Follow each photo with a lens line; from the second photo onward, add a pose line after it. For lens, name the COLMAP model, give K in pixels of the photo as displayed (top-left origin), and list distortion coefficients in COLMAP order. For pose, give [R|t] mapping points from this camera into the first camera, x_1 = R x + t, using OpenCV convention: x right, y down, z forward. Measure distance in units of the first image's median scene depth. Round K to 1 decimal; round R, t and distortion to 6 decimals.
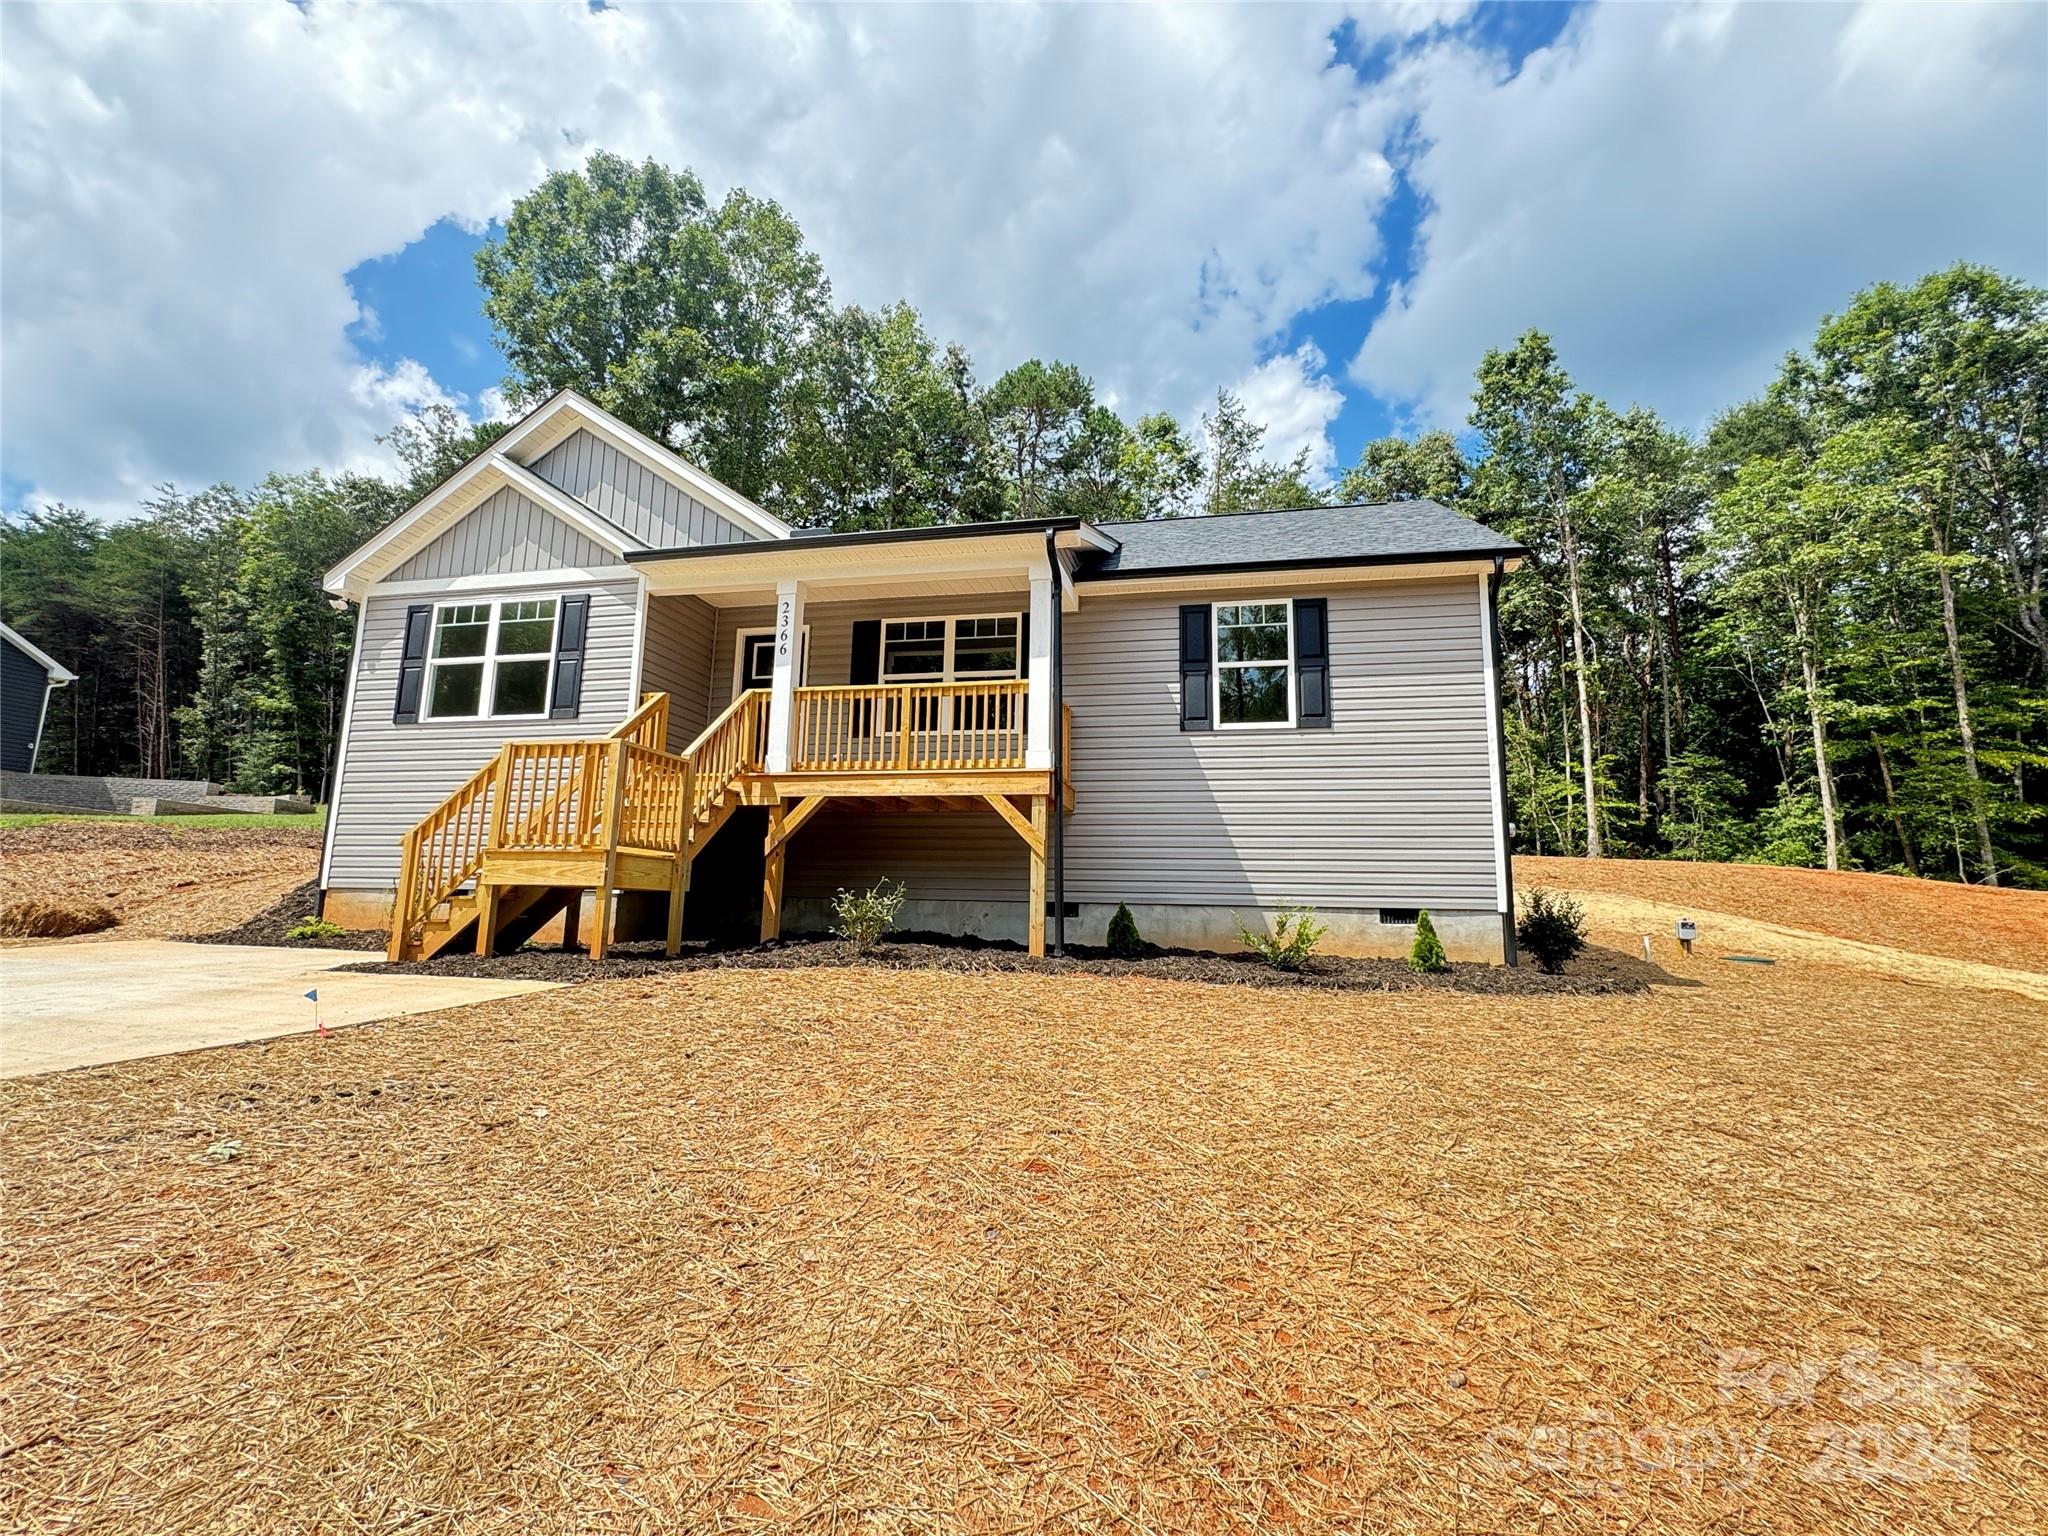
lens RADIAL K [[935.4, 0, 1014.0], [0, 935.4, 762.9], [0, 0, 1]] dist [-0.002035, -0.000748]
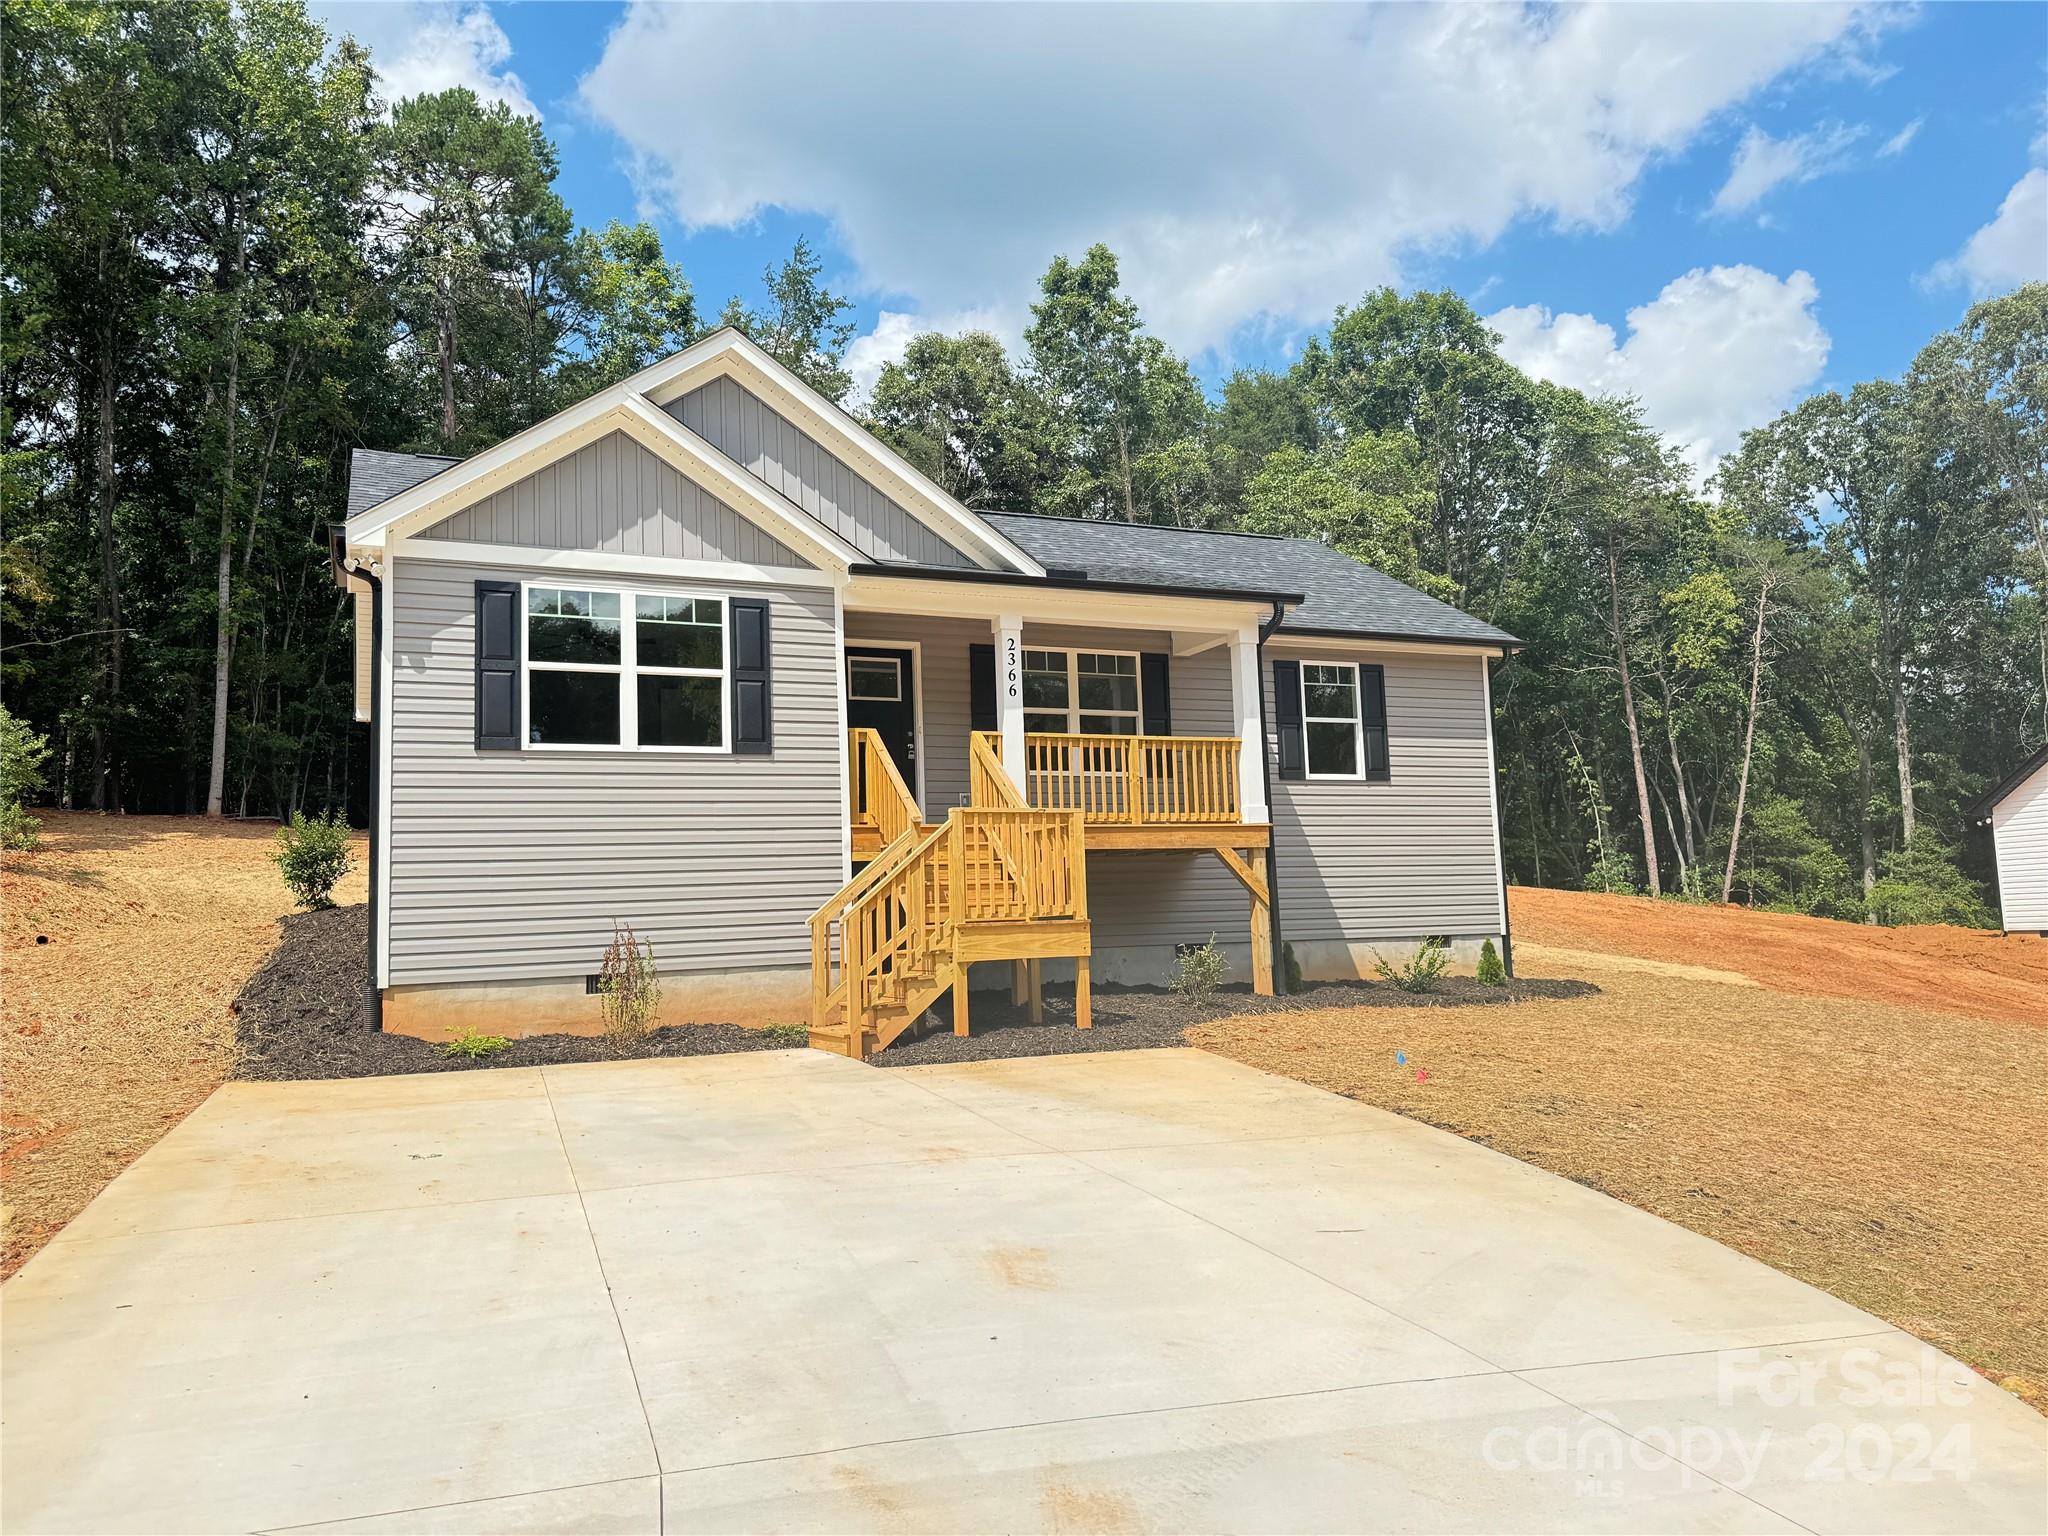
lens RADIAL K [[1425.8, 0, 1023.3], [0, 1425.8, 753.9], [0, 0, 1]] dist [0.095147, -0.124340]
pose [[0.799662, 0.023277, 0.599999, -1.013715], [-0.045754, 0.998705, 0.022235, -0.083953], [-0.598704, -0.045233, 0.799692, -0.131594]]
